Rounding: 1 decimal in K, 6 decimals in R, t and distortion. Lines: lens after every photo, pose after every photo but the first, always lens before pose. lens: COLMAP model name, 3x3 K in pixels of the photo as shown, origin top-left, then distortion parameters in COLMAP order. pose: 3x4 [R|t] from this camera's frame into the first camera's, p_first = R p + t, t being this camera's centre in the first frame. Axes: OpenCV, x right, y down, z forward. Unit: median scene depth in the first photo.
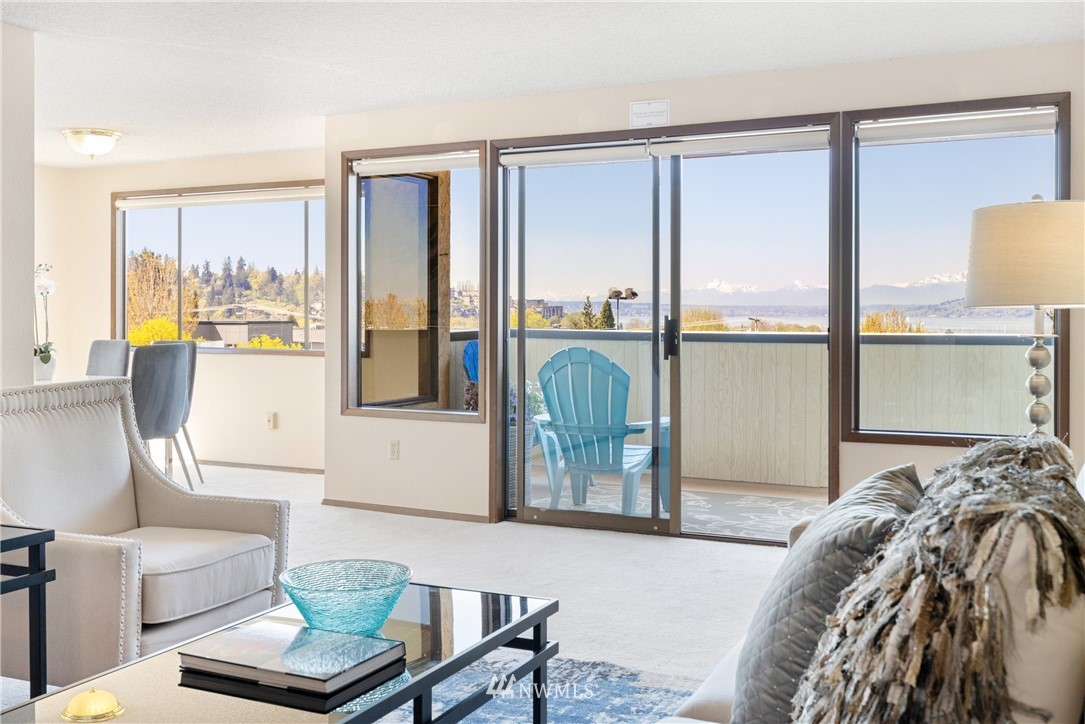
lens RADIAL K [[1089.0, 0, 520.6], [0, 1089.0, 312.9], [0, 0, 1]] dist [-0.001248, -0.002969]
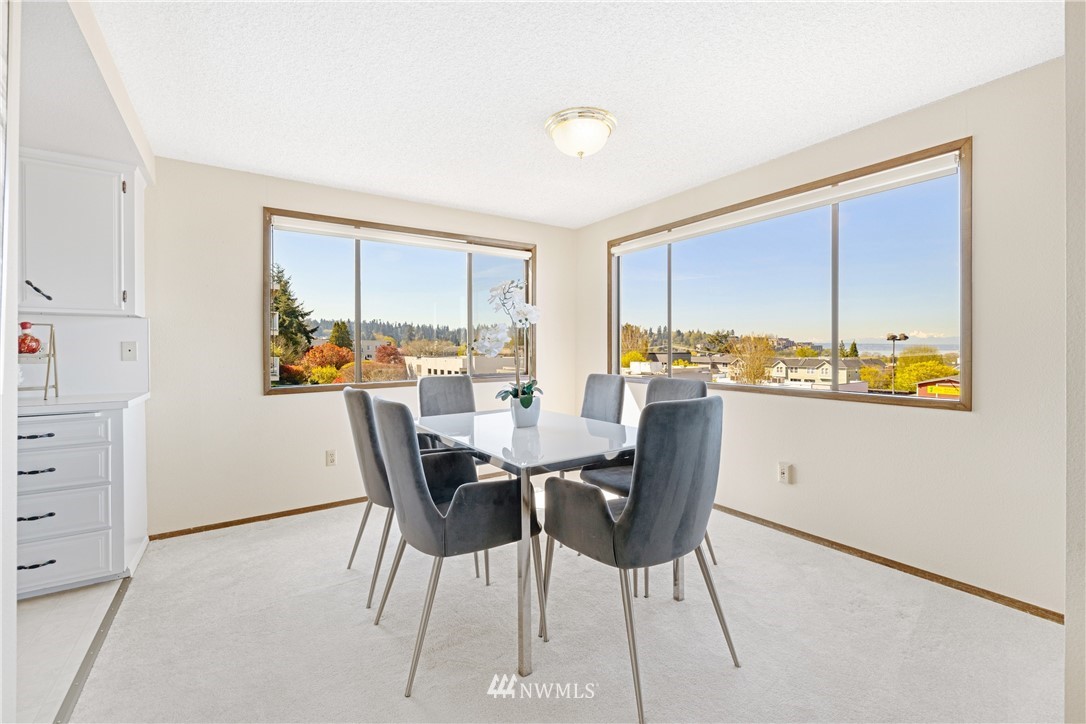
lens RADIAL K [[454.5, 0, 542.4], [0, 454.5, 353.7], [0, 0, 1]] dist [-0.003945, 0.000042]
pose [[0.870131, 0.001949, -0.492817, -0.290664], [0.003009, 0.999953, 0.009267, 0.003716], [0.492811, -0.009546, 0.870084, 0.798433]]
